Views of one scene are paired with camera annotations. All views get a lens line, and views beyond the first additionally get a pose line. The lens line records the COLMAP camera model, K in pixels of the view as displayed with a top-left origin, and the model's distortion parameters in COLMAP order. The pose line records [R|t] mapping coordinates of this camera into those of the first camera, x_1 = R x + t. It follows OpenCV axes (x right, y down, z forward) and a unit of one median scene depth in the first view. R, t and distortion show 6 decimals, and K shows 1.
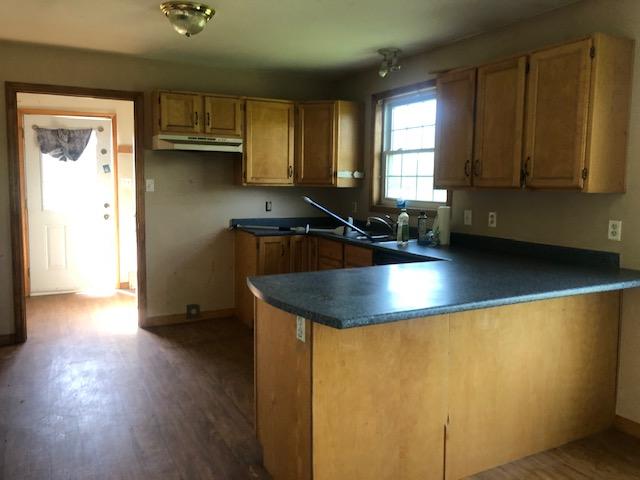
lens RADIAL K [[529.5, 0, 319.4], [0, 529.5, 231.0], [0, 0, 1]] dist [-0.020400, -0.008660]
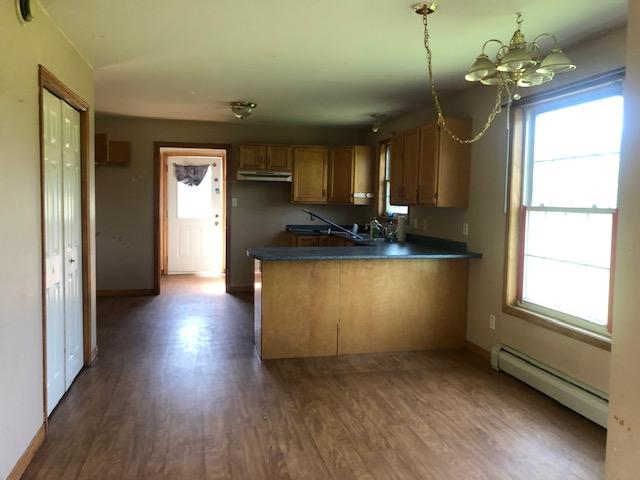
lens RADIAL K [[529.5, 0, 319.4], [0, 529.5, 231.0], [0, 0, 1]] dist [-0.020400, -0.008660]
pose [[0.966050, 0.018822, -0.257669, 0.334347], [-0.028626, 0.999000, -0.034349, 0.046945], [0.256764, 0.040559, 0.965623, -0.462979]]
